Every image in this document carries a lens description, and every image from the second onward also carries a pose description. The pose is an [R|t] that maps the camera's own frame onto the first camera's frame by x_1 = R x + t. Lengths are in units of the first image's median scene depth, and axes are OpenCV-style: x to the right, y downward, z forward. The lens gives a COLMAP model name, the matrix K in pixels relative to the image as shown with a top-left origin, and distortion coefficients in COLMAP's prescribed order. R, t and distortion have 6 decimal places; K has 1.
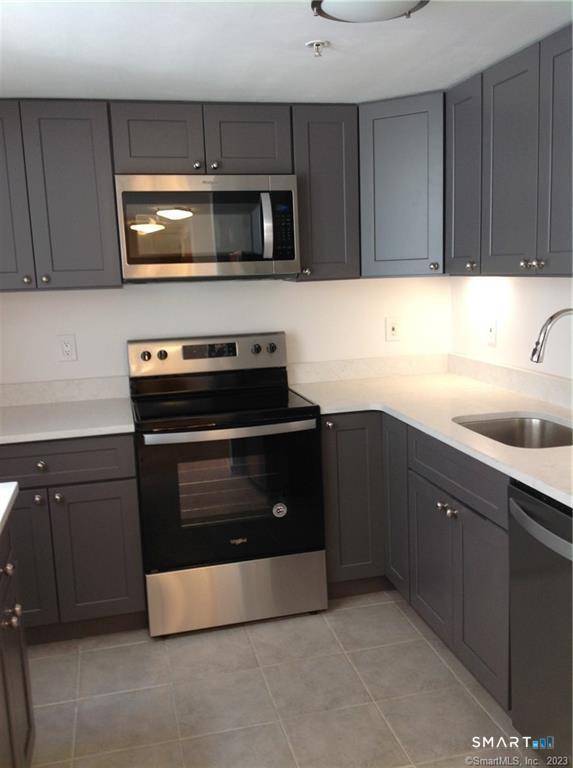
lens RADIAL K [[743.1, 0, 302.9], [0, 743.1, 384.0], [0, 0, 1]] dist [0.151216, -0.351974]
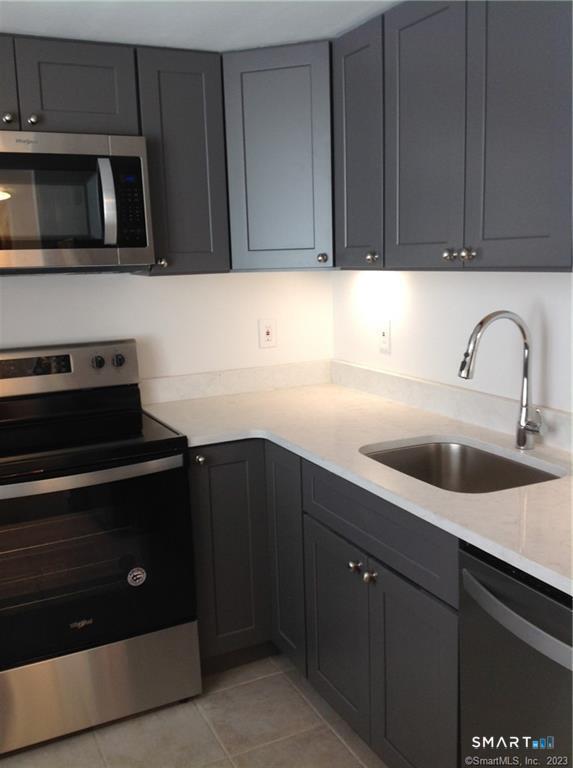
lens RADIAL K [[743.1, 0, 302.9], [0, 743.1, 384.0], [0, 0, 1]] dist [0.151216, -0.351974]
pose [[0.977712, -0.028556, 0.208000, -0.018954], [0.027168, 0.999585, 0.009528, -0.028754], [-0.208186, -0.003665, 0.978082, 0.212207]]
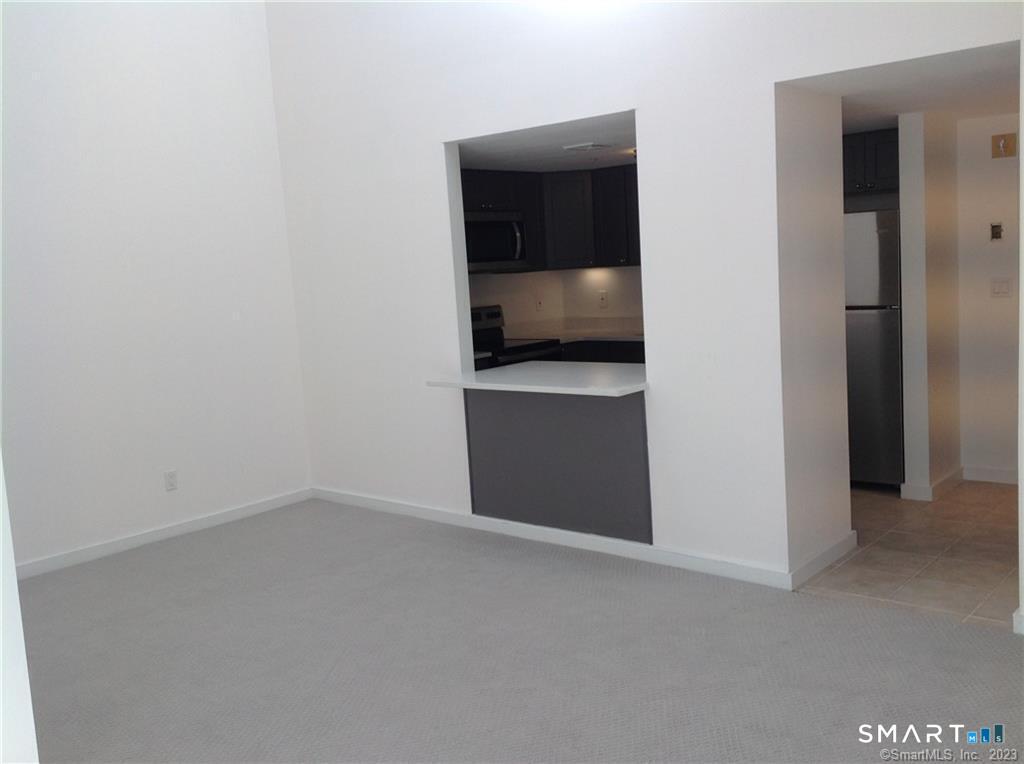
lens RADIAL K [[990.8, 0, 512.0], [0, 990.8, 382.0], [0, 0, 1]] dist [0.151216, -0.351974]
pose [[0.823969, -0.082120, 0.560652, -1.389170], [0.120011, 0.992287, -0.031032, 0.188329], [-0.553779, 0.092854, 0.827470, -0.883536]]
